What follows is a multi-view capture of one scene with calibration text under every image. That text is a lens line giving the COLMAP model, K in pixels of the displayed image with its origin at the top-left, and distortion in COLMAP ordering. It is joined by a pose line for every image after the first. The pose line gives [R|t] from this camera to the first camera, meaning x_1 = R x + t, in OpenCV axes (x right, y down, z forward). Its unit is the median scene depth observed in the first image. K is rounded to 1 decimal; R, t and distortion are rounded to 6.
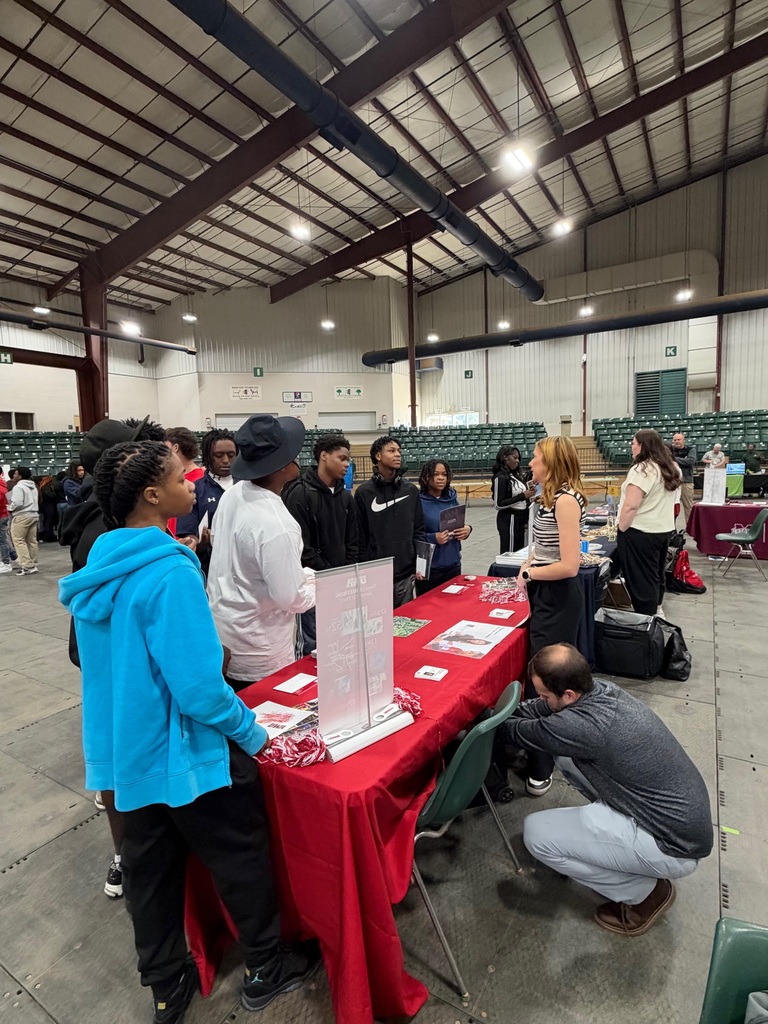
lens RADIAL K [[525.0, 0, 384.0], [0, 525.0, 512.0], [0, 0, 1]] dist [0.001334, 0.000072]
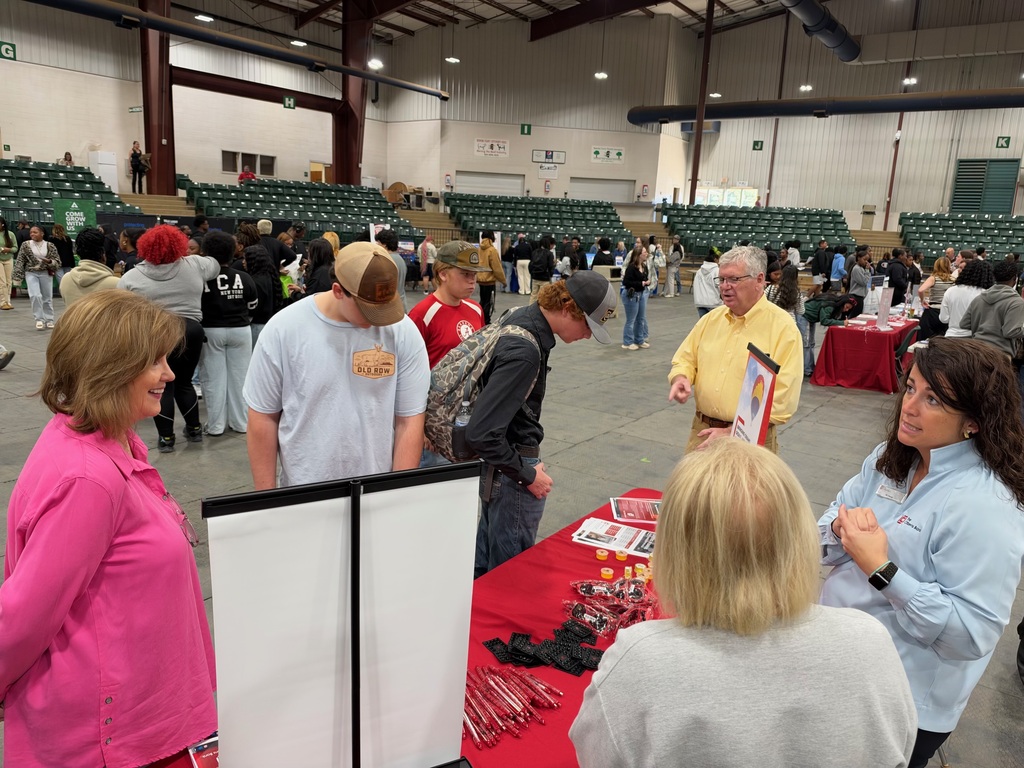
lens RADIAL K [[744.4, 0, 501.9], [0, 744.4, 393.3], [0, 0, 1]] dist [0.020812, -0.043262]
pose [[0.993953, 0.093493, -0.057585, -0.143863], [-0.086218, 0.989269, 0.117957, 0.028241], [0.067995, -0.112279, 0.991348, -0.274362]]
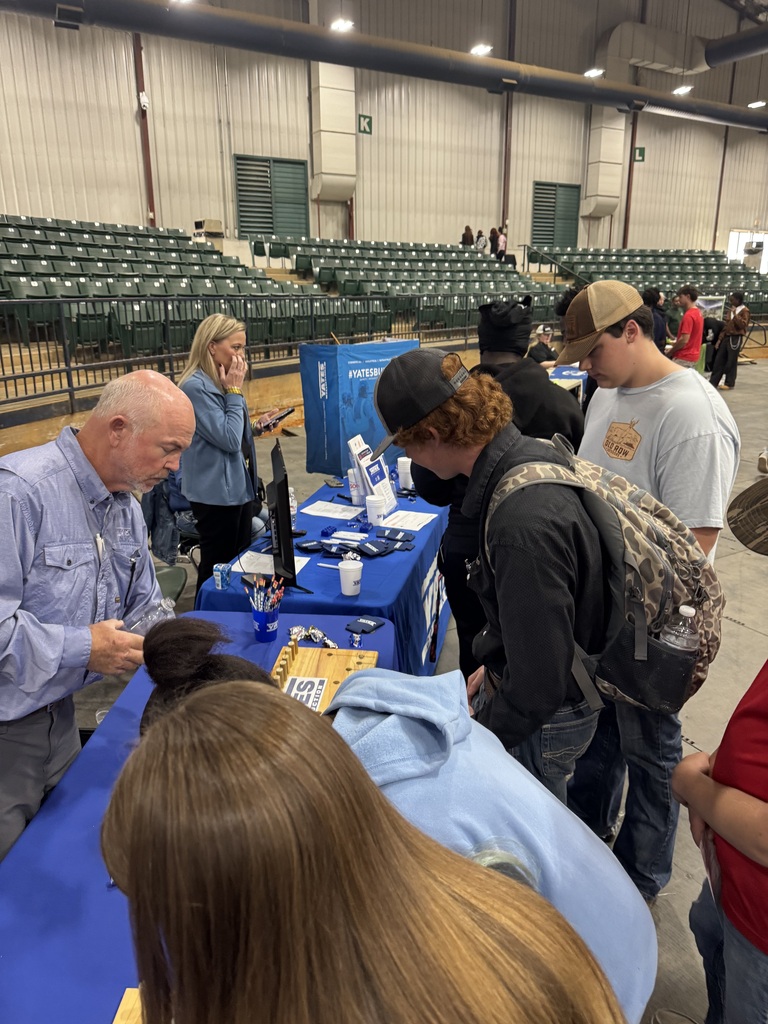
lens RADIAL K [[703.3, 0, 384.0], [0, 703.3, 512.0], [0, 0, 1]] dist [-0.020087, 0.001477]
pose [[0.497155, -0.234670, 0.835325, -0.146964], [0.068925, 0.970370, 0.231587, -0.059306], [-0.864920, -0.057560, 0.498598, 0.480801]]
